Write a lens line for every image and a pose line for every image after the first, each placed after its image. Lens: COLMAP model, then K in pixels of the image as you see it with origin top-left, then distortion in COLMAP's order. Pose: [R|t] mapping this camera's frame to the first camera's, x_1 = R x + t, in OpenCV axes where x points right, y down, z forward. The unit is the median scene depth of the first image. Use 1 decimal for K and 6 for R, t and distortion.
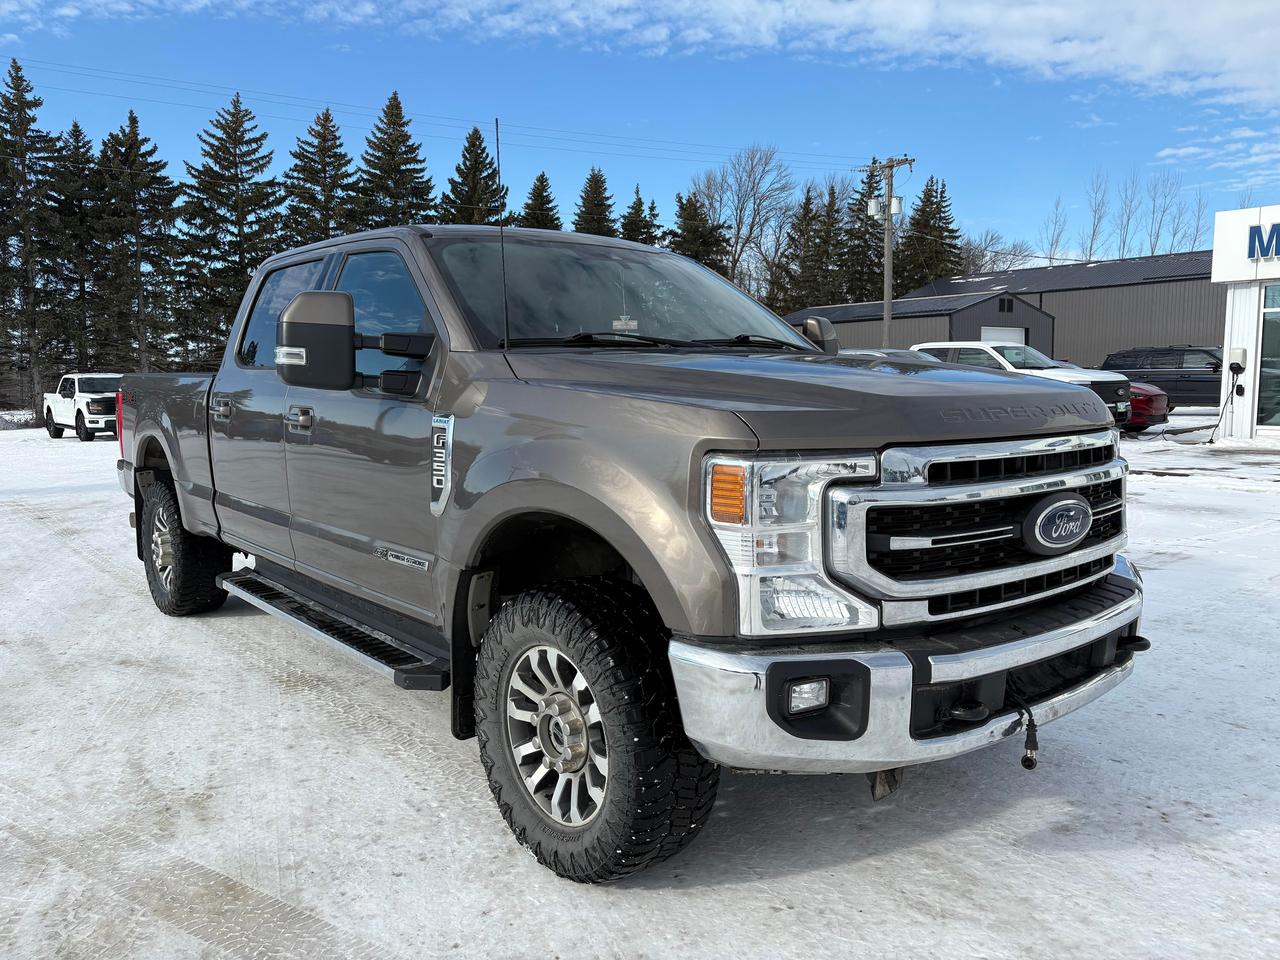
lens RADIAL K [[971.1, 0, 651.1], [0, 971.1, 489.3], [0, 0, 1]] dist [0.059197, -0.059356]
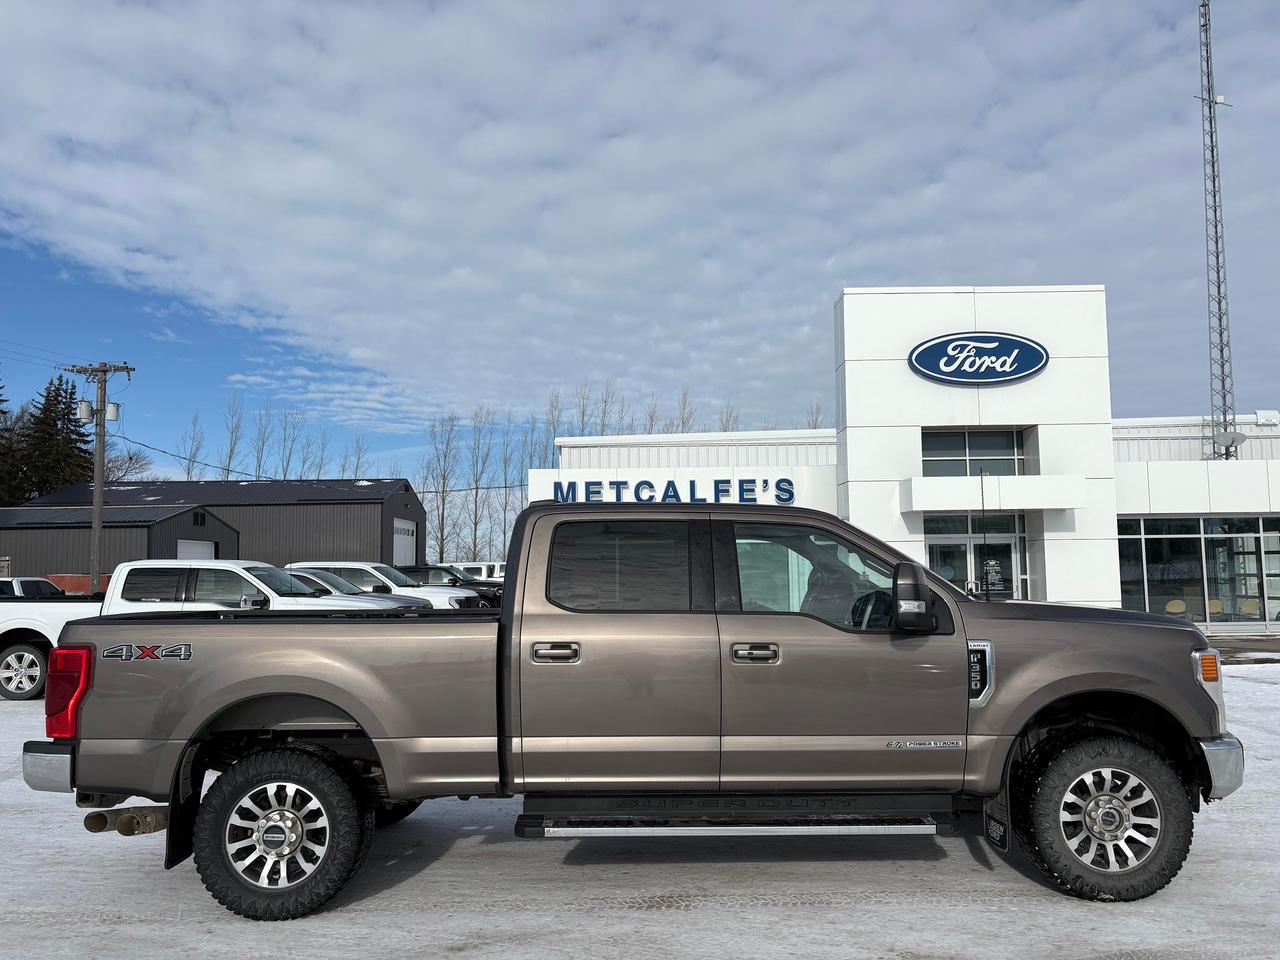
lens RADIAL K [[971.1, 0, 653.7], [0, 971.1, 477.0], [0, 0, 1]] dist [0.059197, -0.059356]
pose [[0.634544, 0.077968, 0.768944, -0.132859], [0.096455, 0.979132, -0.178876, -0.007692], [-0.766844, 0.187673, 0.613782, 0.027344]]
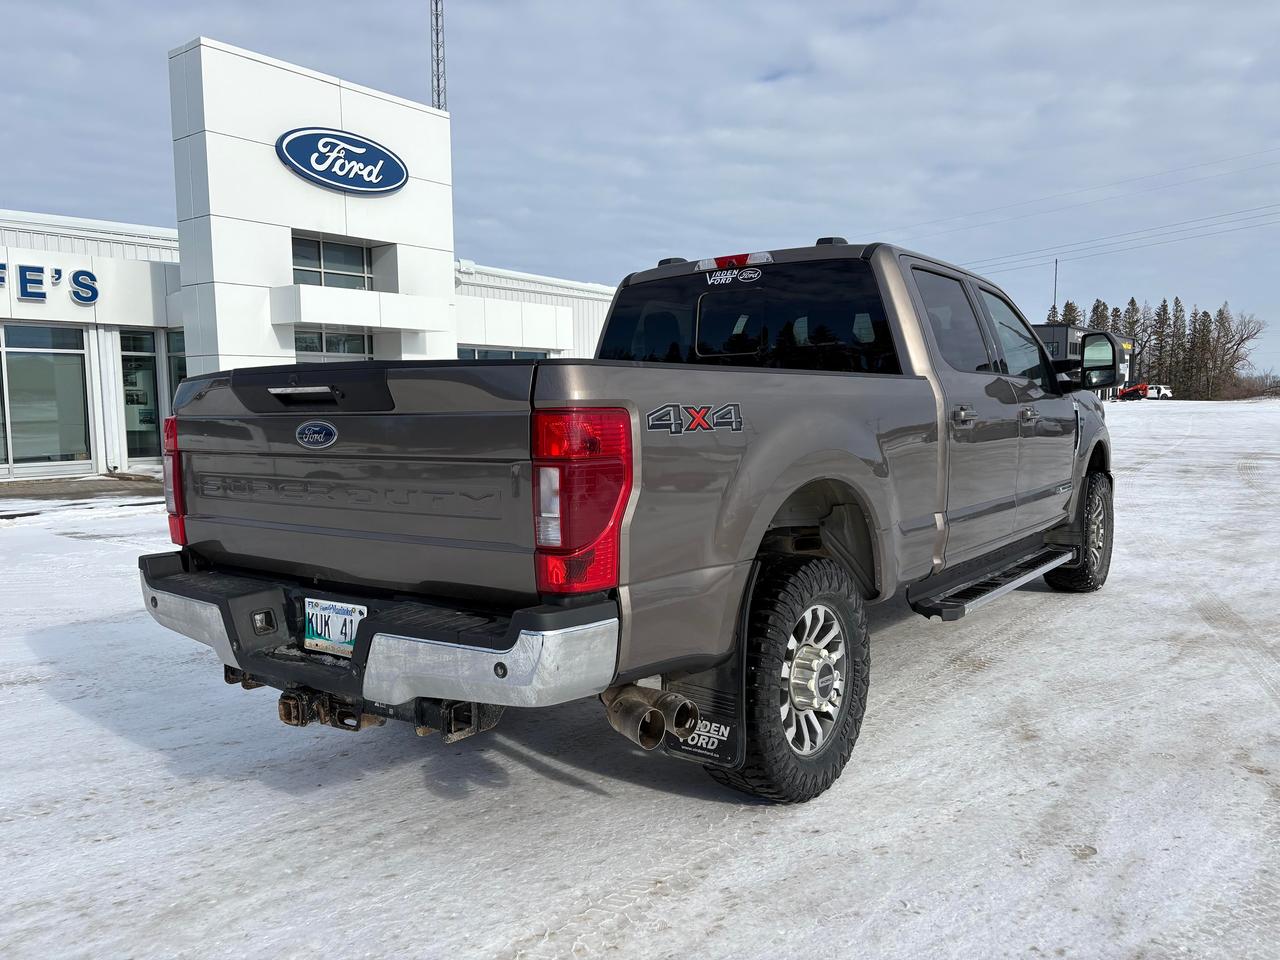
lens RADIAL K [[971.1, 0, 647.5], [0, 971.1, 477.5], [0, 0, 1]] dist [0.059197, -0.059356]
pose [[-0.235491, -0.061396, 0.969935, -0.141264], [0.130103, 0.987028, 0.094066, -0.016638], [-0.963129, 0.148343, -0.224449, 0.167671]]
